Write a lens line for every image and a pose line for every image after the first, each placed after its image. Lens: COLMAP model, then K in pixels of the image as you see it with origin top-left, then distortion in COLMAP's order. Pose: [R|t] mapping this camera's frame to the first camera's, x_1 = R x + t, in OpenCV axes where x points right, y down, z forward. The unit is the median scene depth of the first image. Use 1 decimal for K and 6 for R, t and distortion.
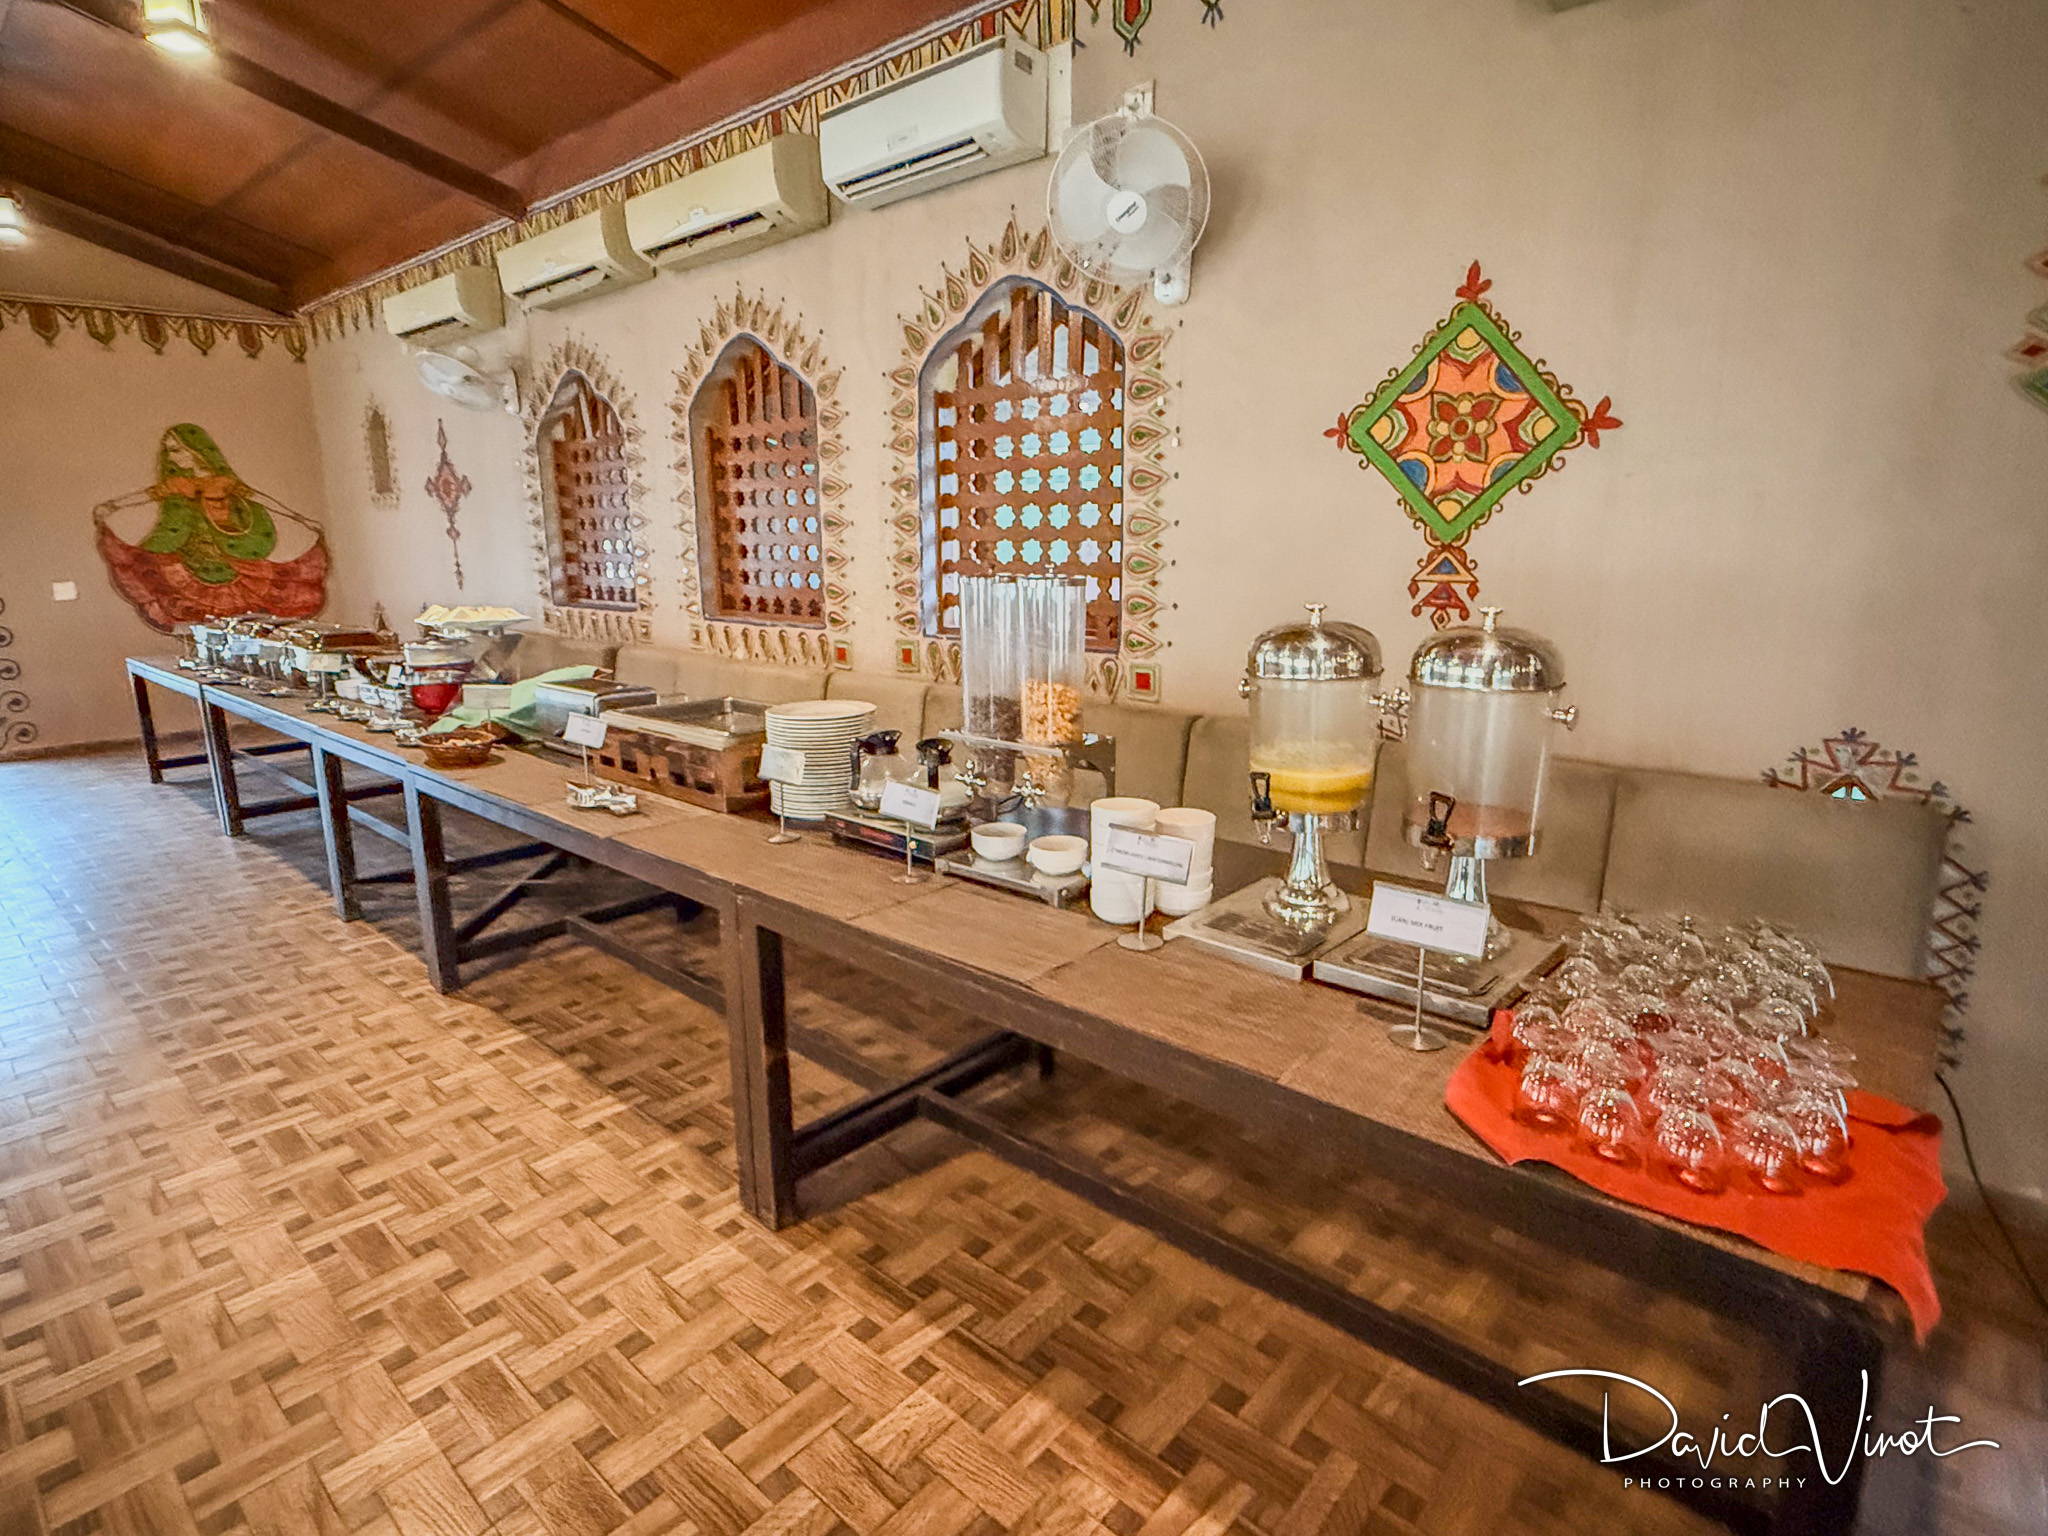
lens RADIAL K [[1039.4, 0, 1024.0], [0, 1039.4, 768.0], [0, 0, 1]] dist [-0.002801, -0.000251]
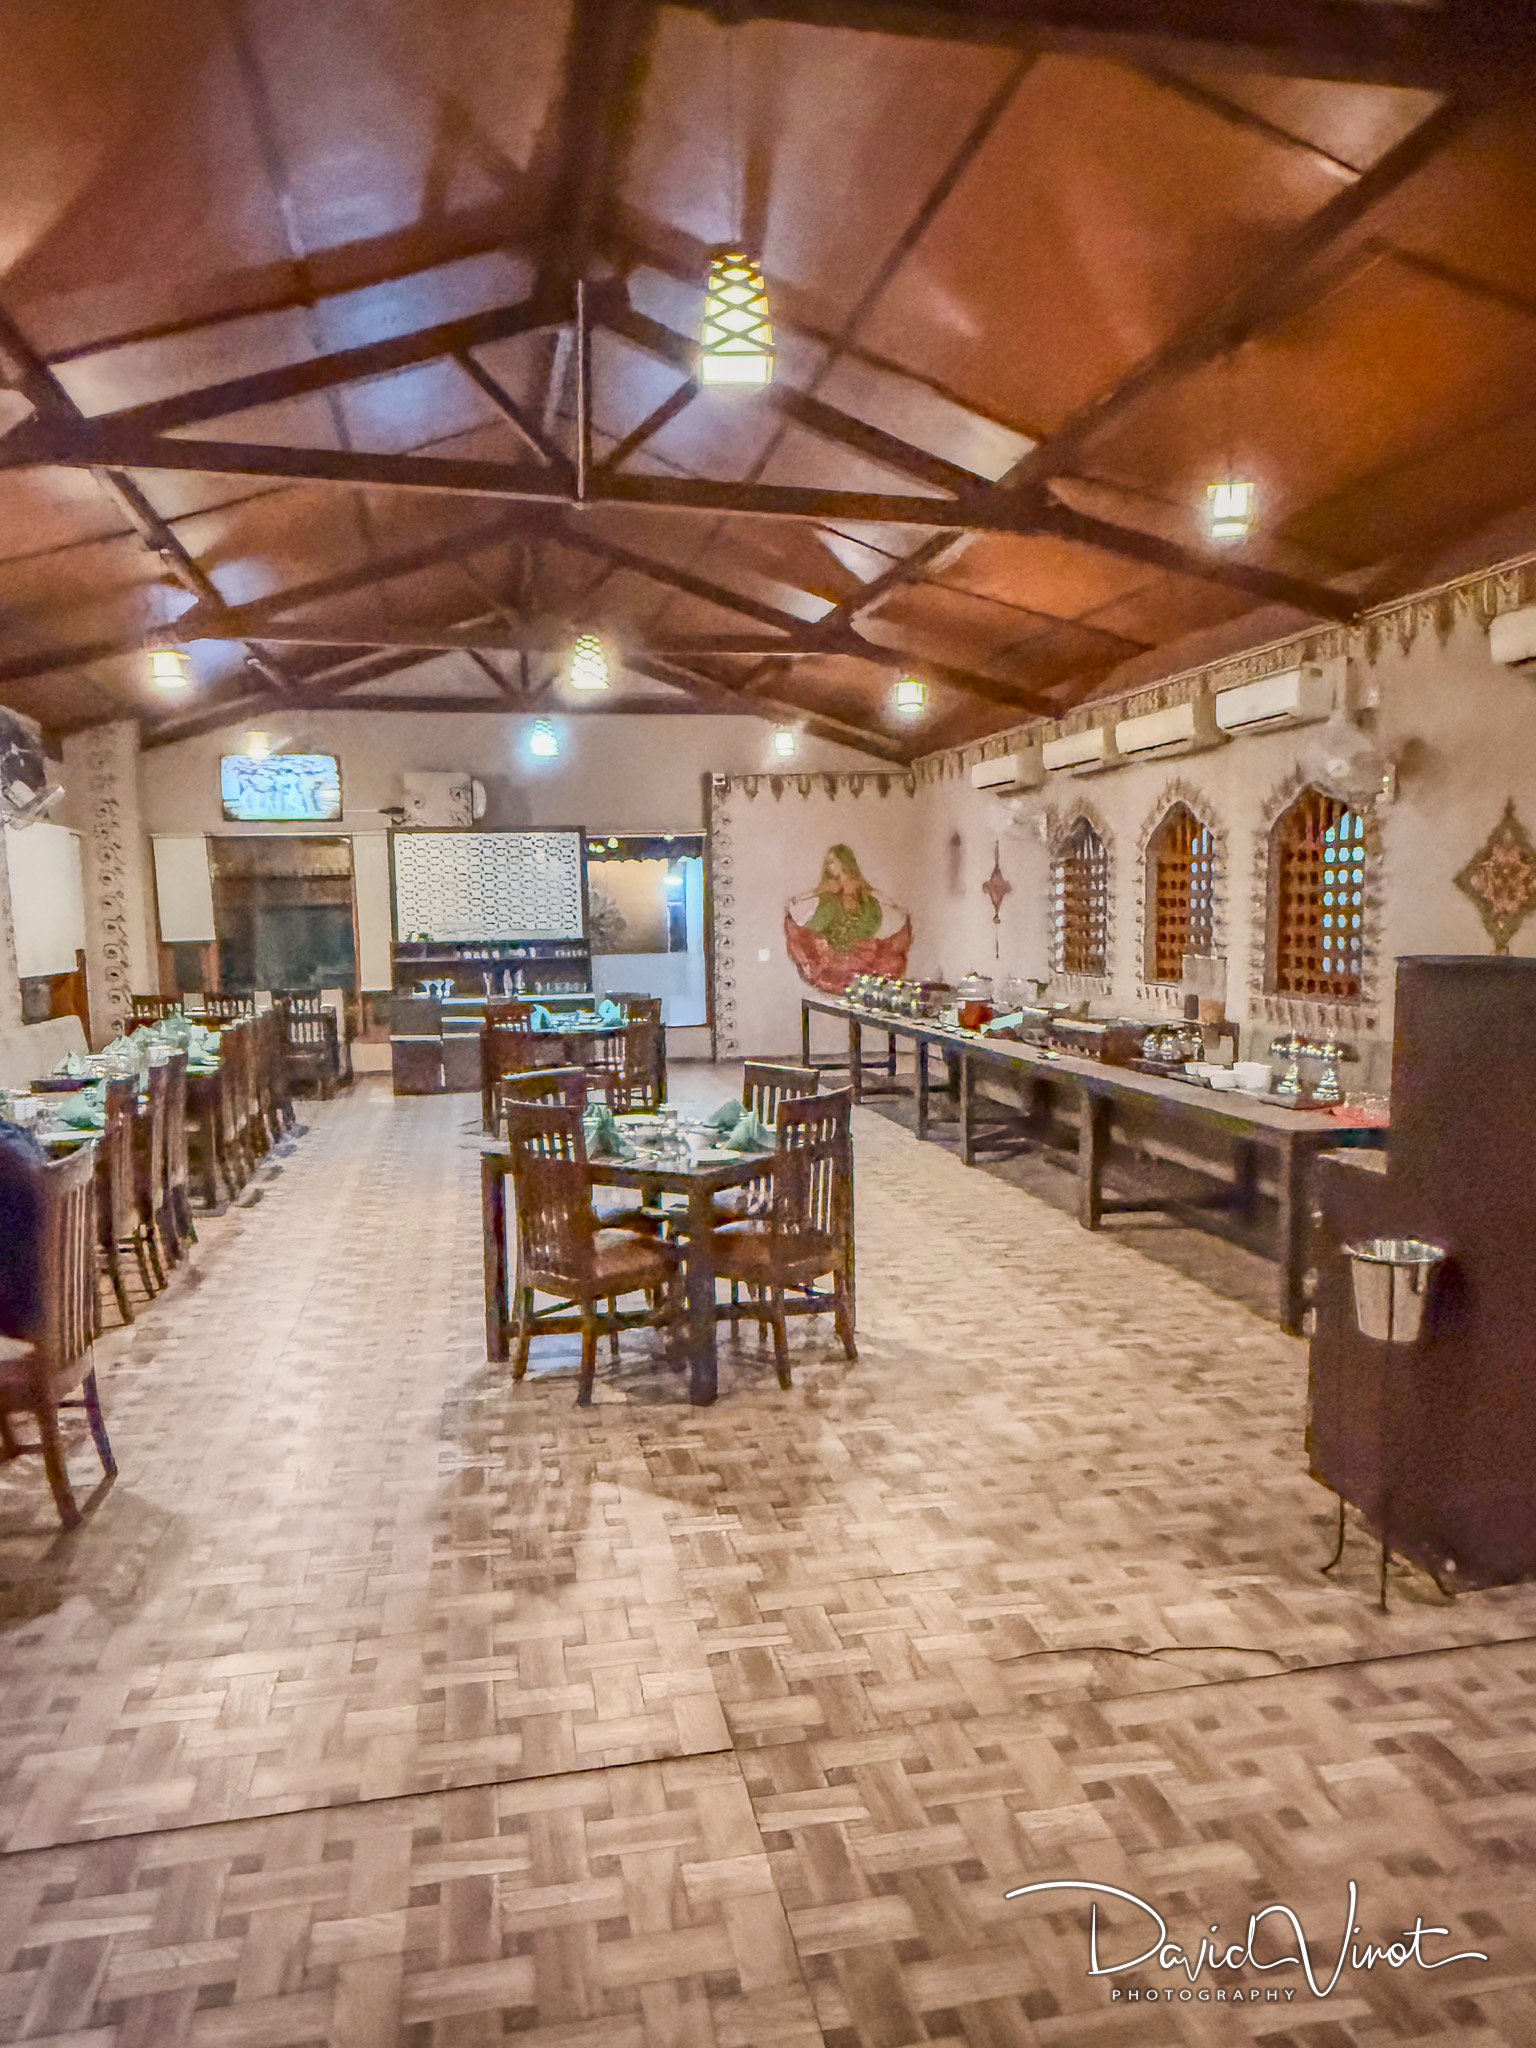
lens RADIAL K [[1423.2, 0, 768.0], [0, 1423.2, 1024.0], [0, 0, 1]] dist [-0.003829, -0.001566]
pose [[0.798329, 0.045181, -0.600524, 0.492536], [-0.122505, 0.988516, -0.088484, 0.162680], [0.589629, 0.144207, 0.794696, -0.933215]]
